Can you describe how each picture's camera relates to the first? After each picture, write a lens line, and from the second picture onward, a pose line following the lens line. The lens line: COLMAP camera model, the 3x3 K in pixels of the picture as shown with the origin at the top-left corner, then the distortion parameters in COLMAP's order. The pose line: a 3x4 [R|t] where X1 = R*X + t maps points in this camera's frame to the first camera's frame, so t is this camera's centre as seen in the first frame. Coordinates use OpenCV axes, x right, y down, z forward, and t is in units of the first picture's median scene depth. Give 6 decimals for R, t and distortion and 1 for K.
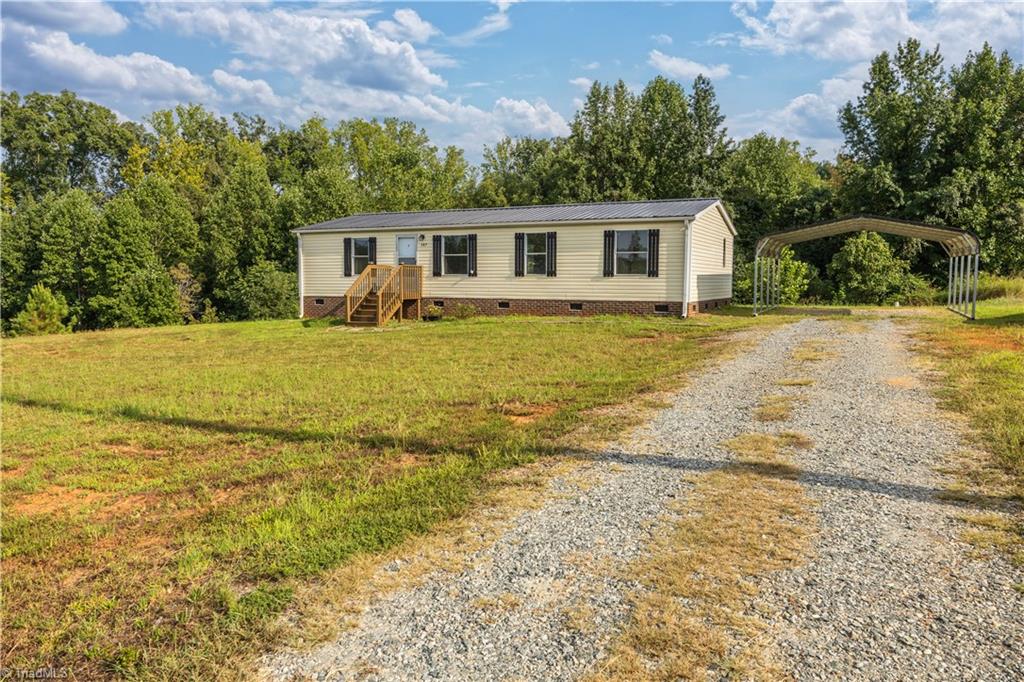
lens RADIAL K [[720.1, 0, 512.9], [0, 720.1, 335.2], [0, 0, 1]] dist [-0.013354, -0.000234]
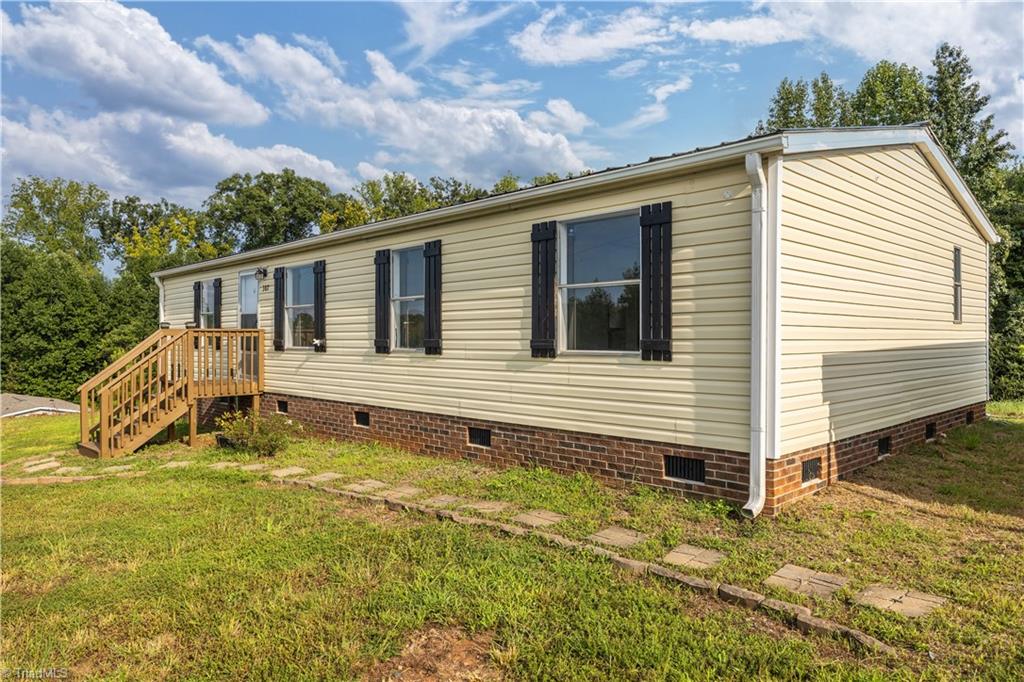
lens RADIAL K [[686.9, 0, 512.1], [0, 686.9, 335.9], [0, 0, 1]] dist [-0.003450, -0.001669]
pose [[0.941951, -0.007323, -0.335672, 0.103734], [-0.019365, 0.996913, -0.076091, -0.030191], [0.335193, 0.078174, 0.938901, 0.312831]]
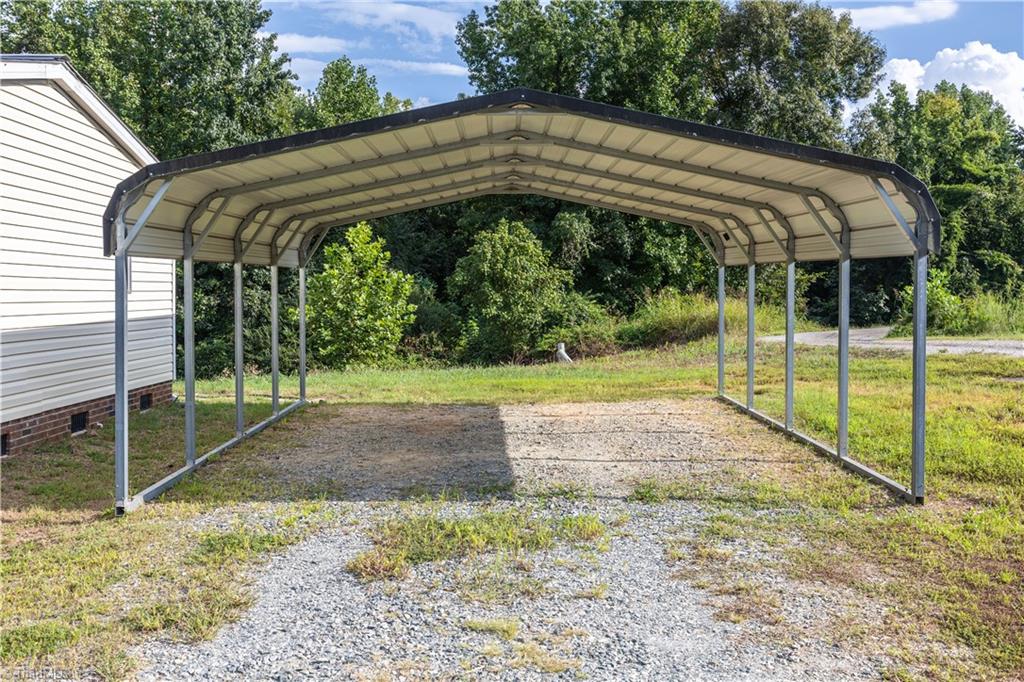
lens RADIAL K [[990.7, 0, 515.9], [0, 990.7, 299.4], [0, 0, 1]] dist [-0.002505, 0.001264]
pose [[0.891531, -0.009262, 0.452866, 0.132132], [0.041467, 0.997261, -0.061238, -0.030716], [-0.451058, 0.073374, 0.889473, 0.281982]]
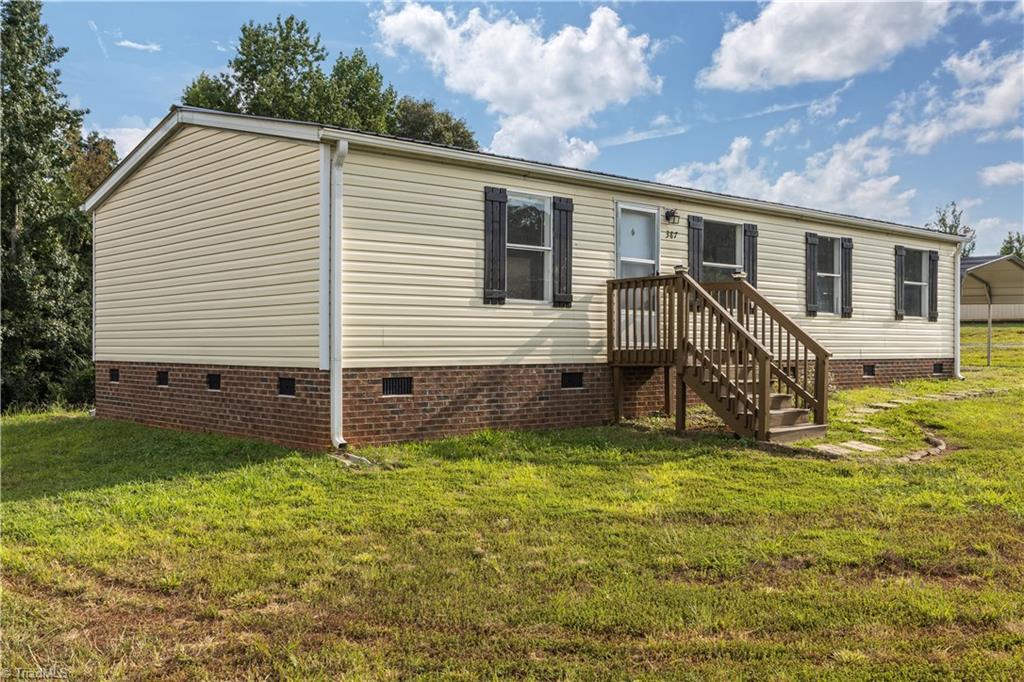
lens RADIAL K [[983.2, 0, 506.9], [0, 983.2, 343.5], [0, 0, 1]] dist [0.000024, 0.003645]
pose [[0.375536, -0.001816, 0.926806, -0.352857], [0.069187, 0.997263, -0.026081, -0.028302], [-0.924222, 0.073917, 0.374633, 0.453195]]
